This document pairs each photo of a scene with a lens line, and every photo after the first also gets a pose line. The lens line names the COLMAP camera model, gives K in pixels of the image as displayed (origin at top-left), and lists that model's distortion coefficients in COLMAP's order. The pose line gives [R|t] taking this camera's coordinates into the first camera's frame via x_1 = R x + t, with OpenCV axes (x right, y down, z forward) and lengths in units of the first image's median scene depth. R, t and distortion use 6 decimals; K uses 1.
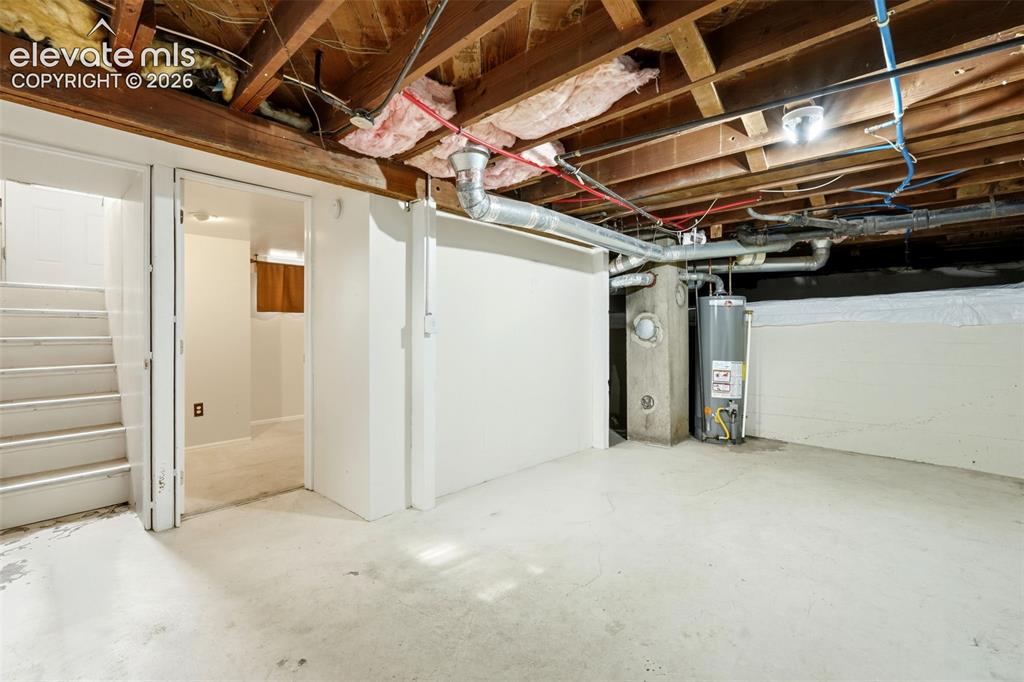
lens RADIAL K [[453.7, 0, 512.0], [0, 453.7, 341.0], [0, 0, 1]] dist [-0.003606, 0.000410]
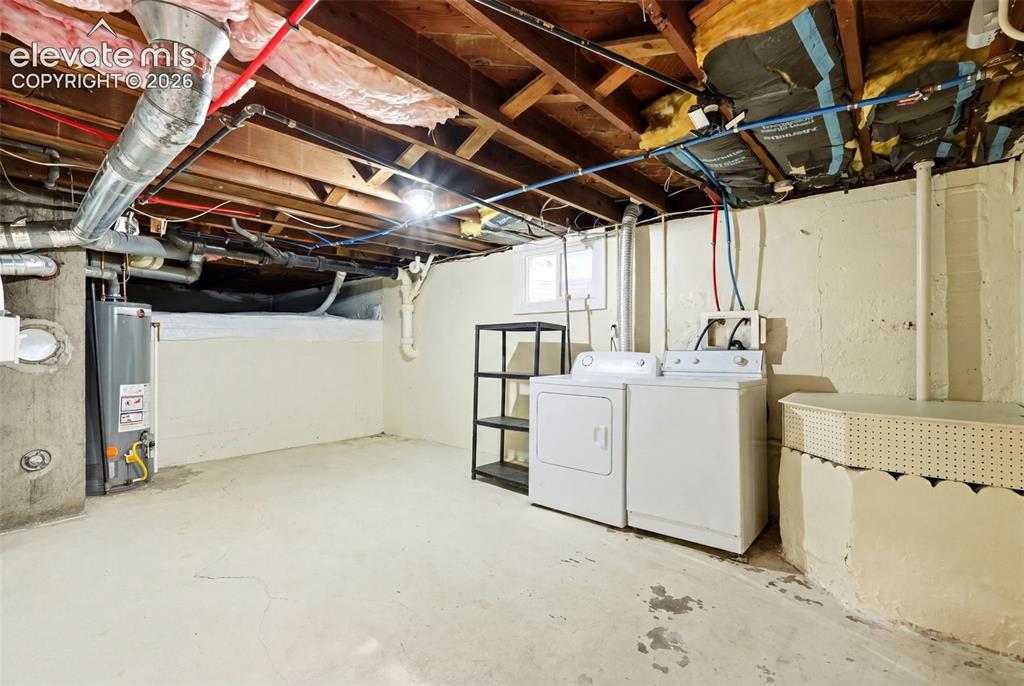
lens RADIAL K [[453.7, 0, 512.0], [0, 453.7, 343.0], [0, 0, 1]] dist [-0.003606, 0.000410]
pose [[-0.037965, -0.000844, 0.999279, -0.359793], [0.022721, 0.999740, 0.001708, -0.014587], [-0.999021, 0.022770, -0.037936, 0.363122]]
